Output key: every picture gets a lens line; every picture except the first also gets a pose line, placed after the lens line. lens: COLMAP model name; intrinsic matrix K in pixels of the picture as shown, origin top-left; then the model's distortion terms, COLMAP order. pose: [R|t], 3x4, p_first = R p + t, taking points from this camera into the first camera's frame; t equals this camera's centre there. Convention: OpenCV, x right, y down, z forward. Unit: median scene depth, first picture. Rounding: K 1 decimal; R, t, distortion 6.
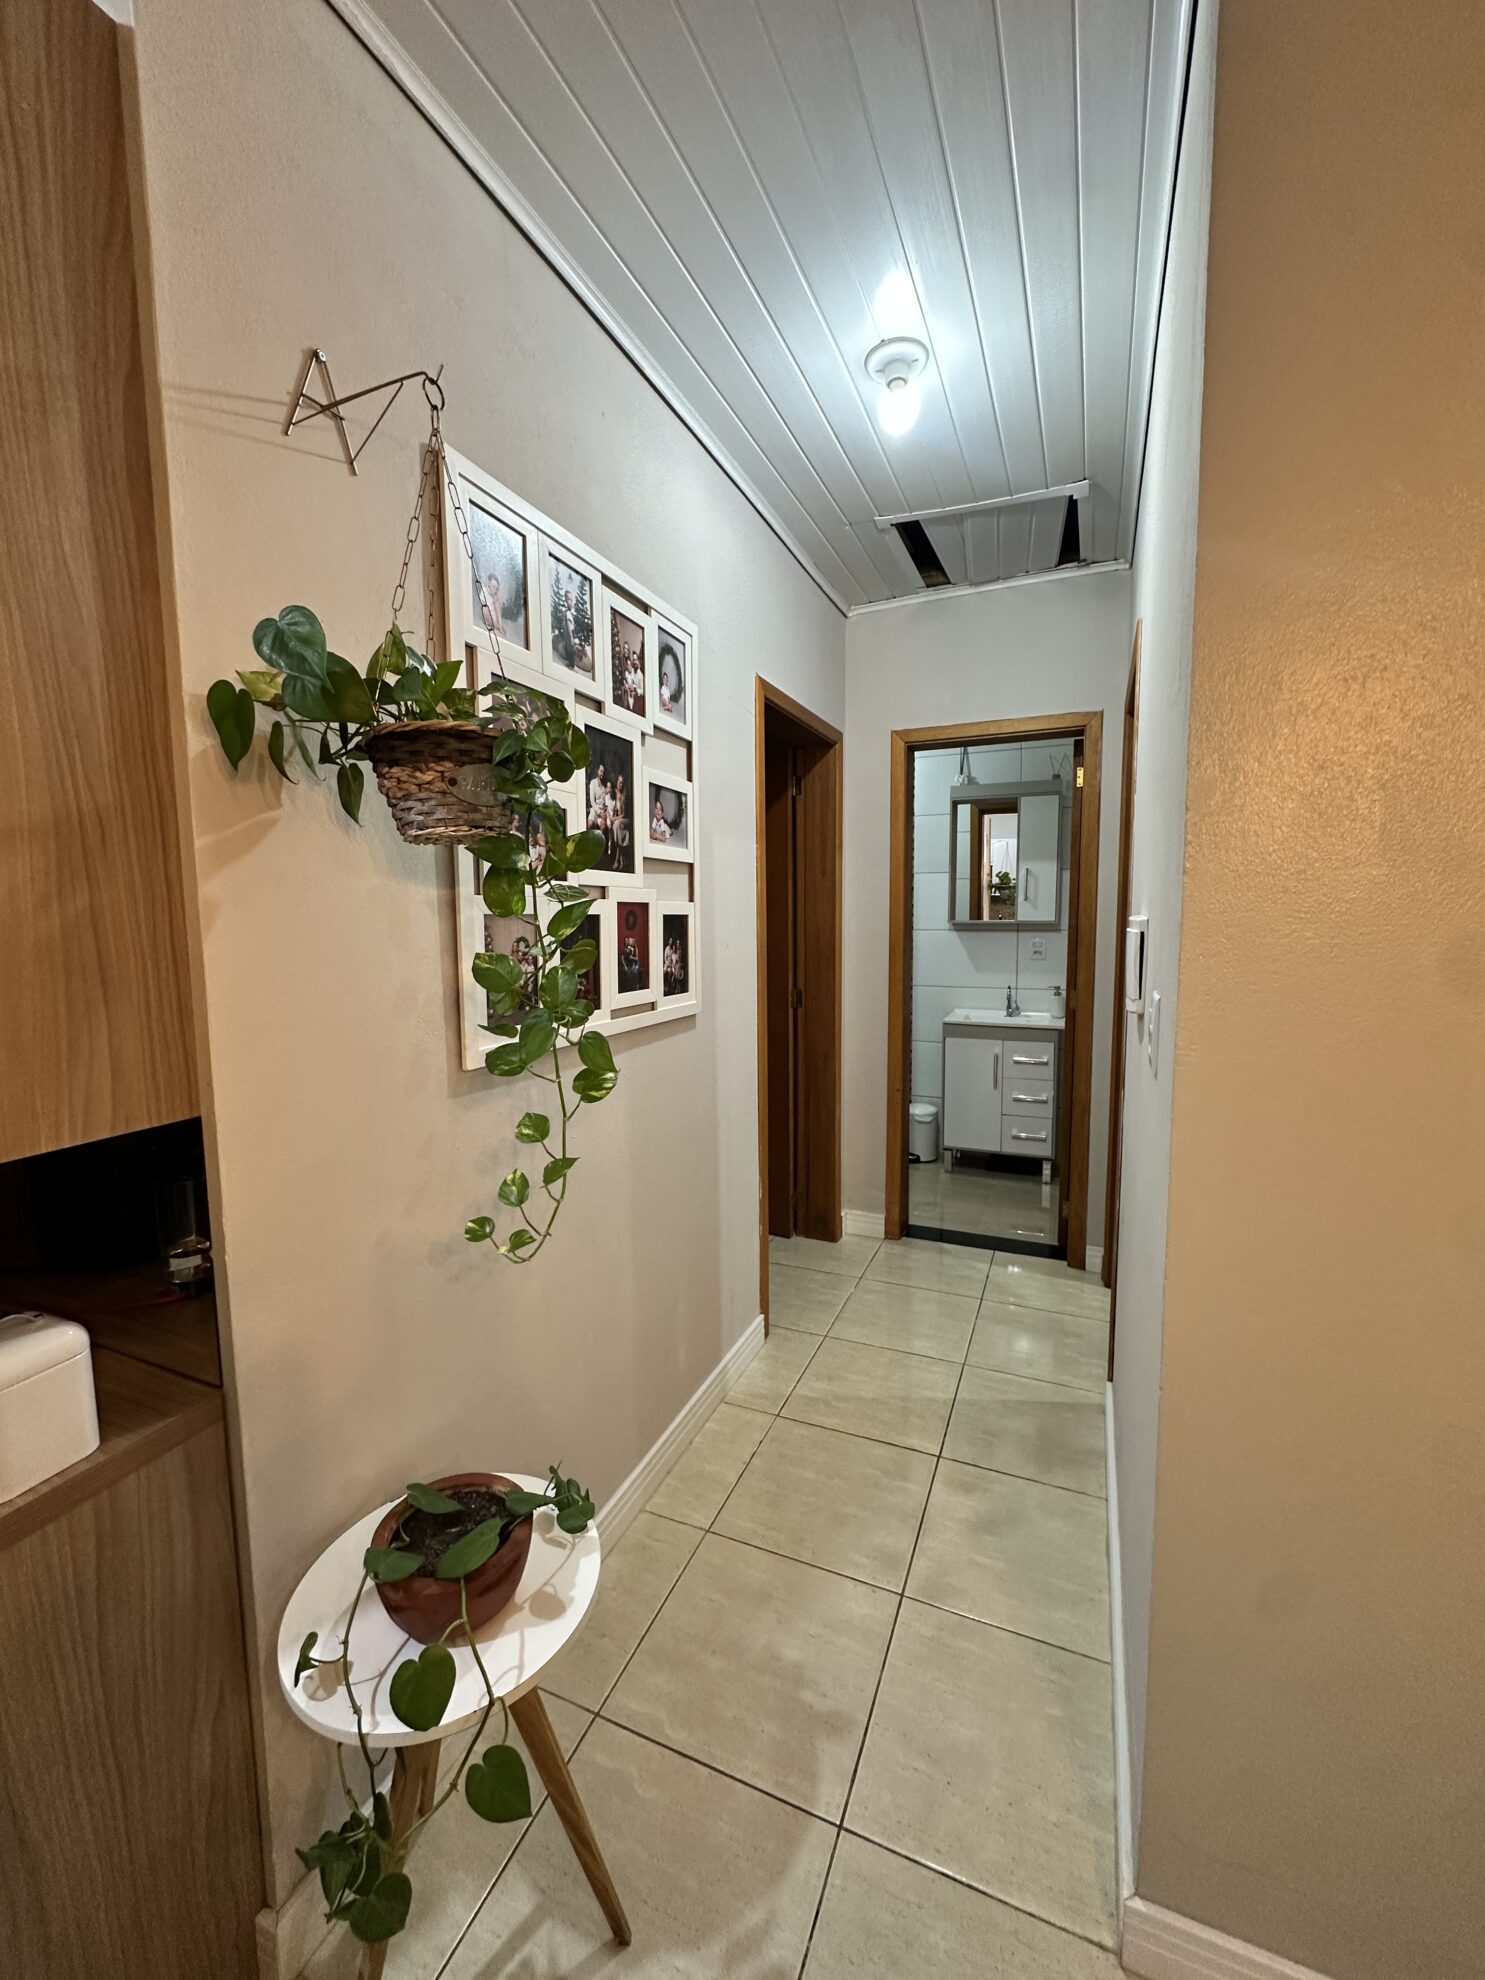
lens RADIAL K [[786.4, 0, 734.5], [0, 786.4, 990.8], [0, 0, 1]] dist [-0.005871, 0.001794]
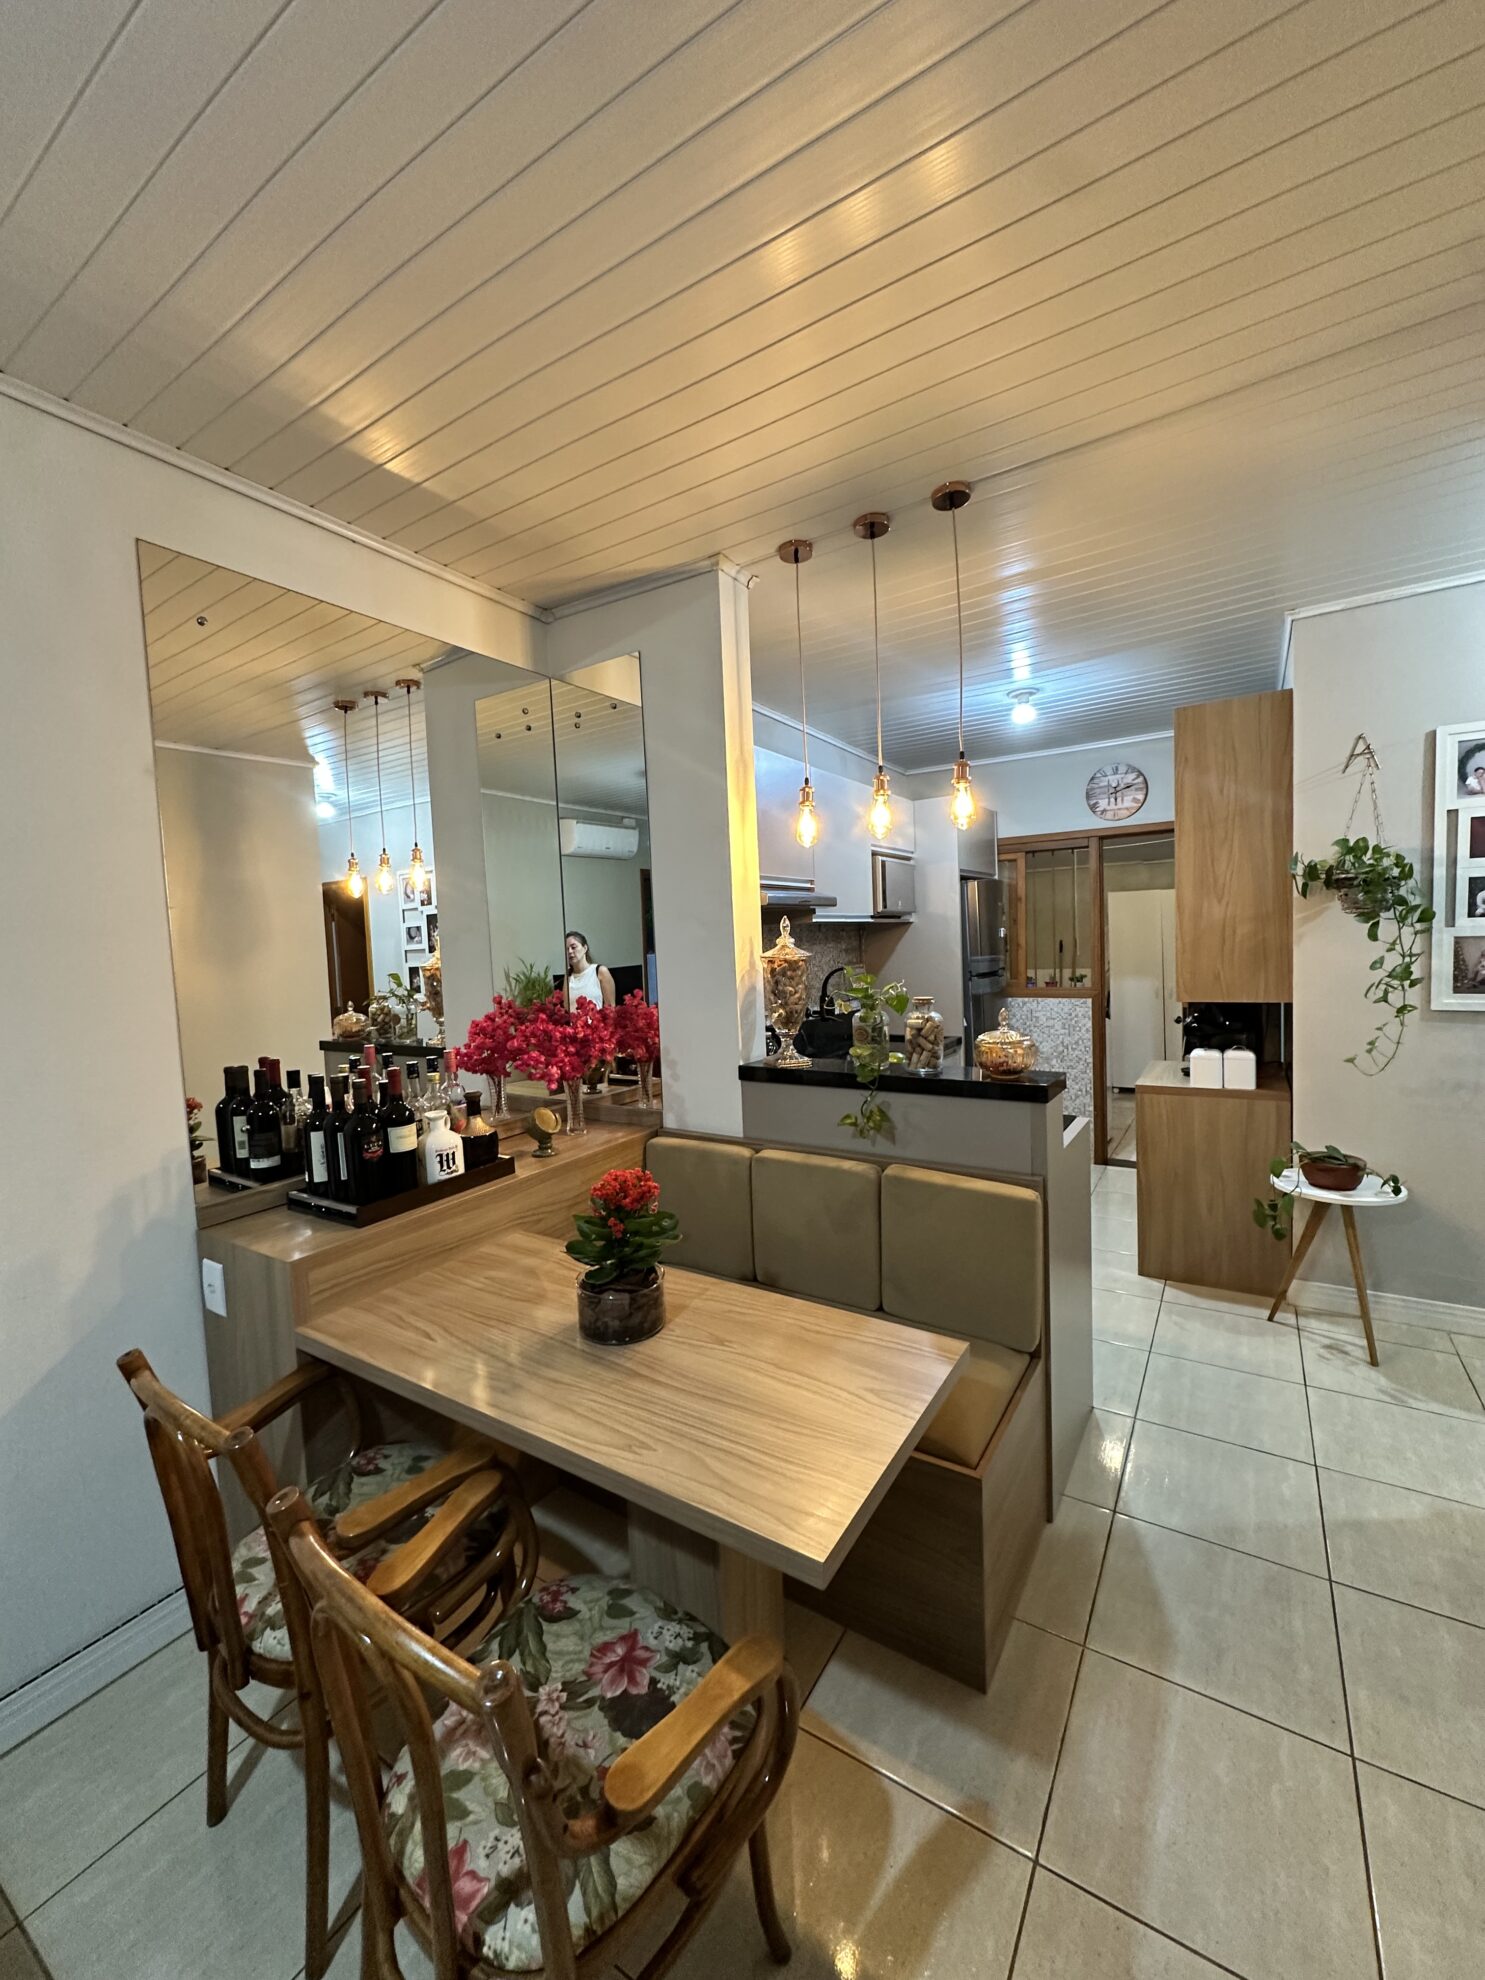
lens RADIAL K [[786.4, 0, 745.8], [0, 786.4, 986.1], [0, 0, 1]] dist [-0.005871, 0.001794]
pose [[-0.154339, 0.072394, -0.985362, 0.856914], [-0.058628, 0.994884, 0.082277, -0.012211], [0.986277, 0.070468, -0.149305, -0.220288]]
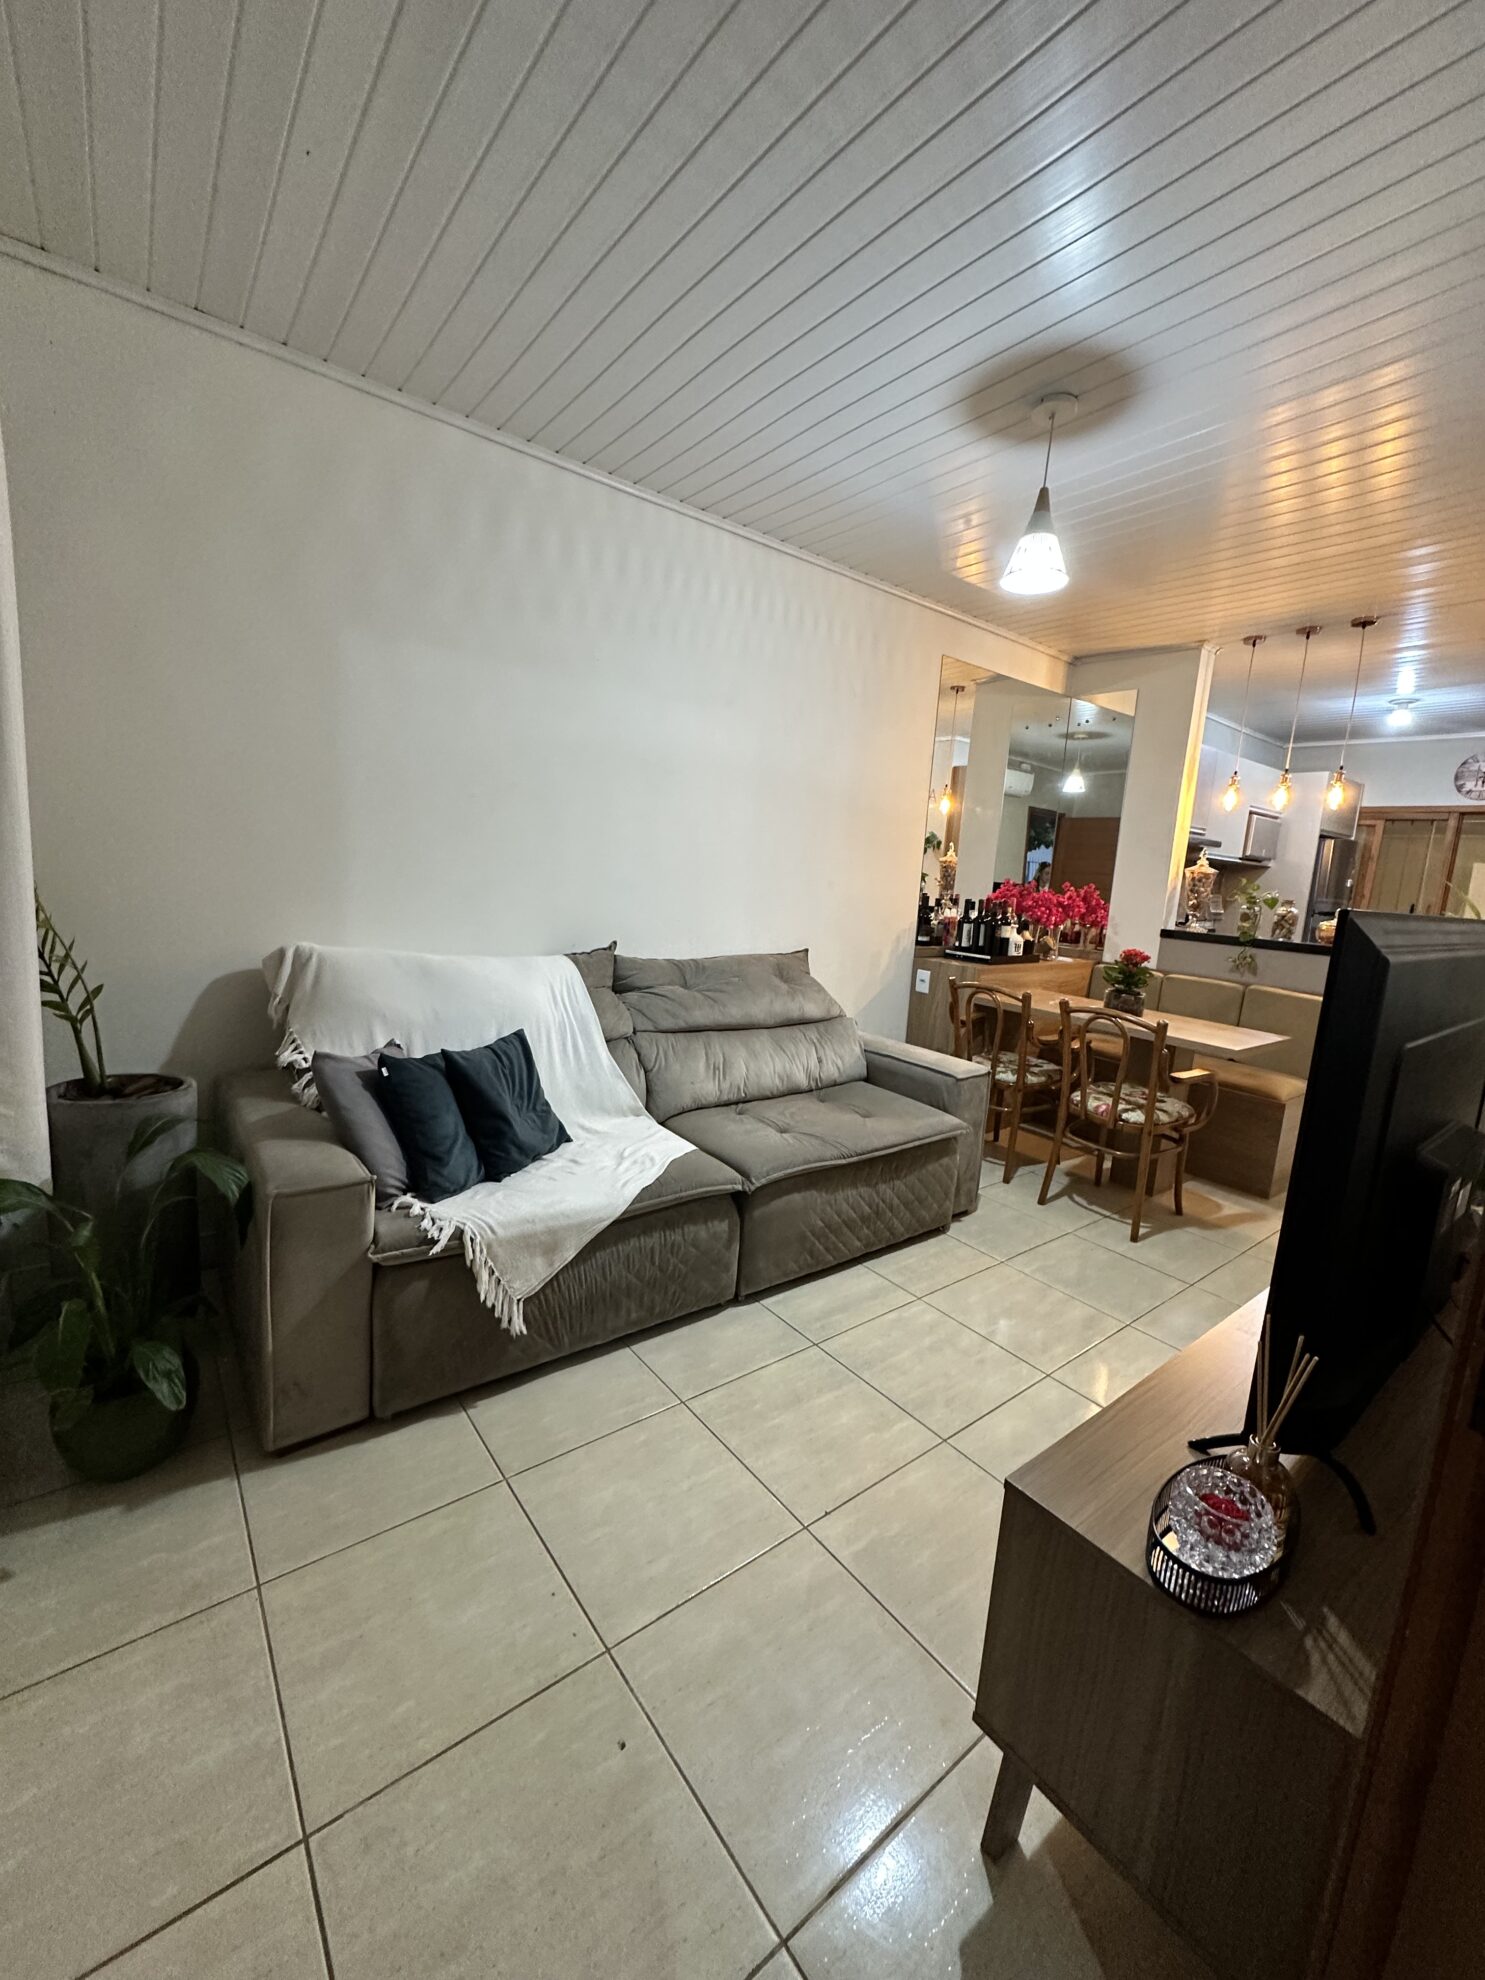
lens RADIAL K [[786.4, 0, 745.3], [0, 786.4, 985.4], [0, 0, 1]] dist [-0.005871, 0.001794]
pose [[-0.478064, 0.111577, -0.871209, 1.682469], [-0.150404, 0.966848, 0.206358, 0.049345], [0.865351, 0.229686, -0.445434, -0.331445]]
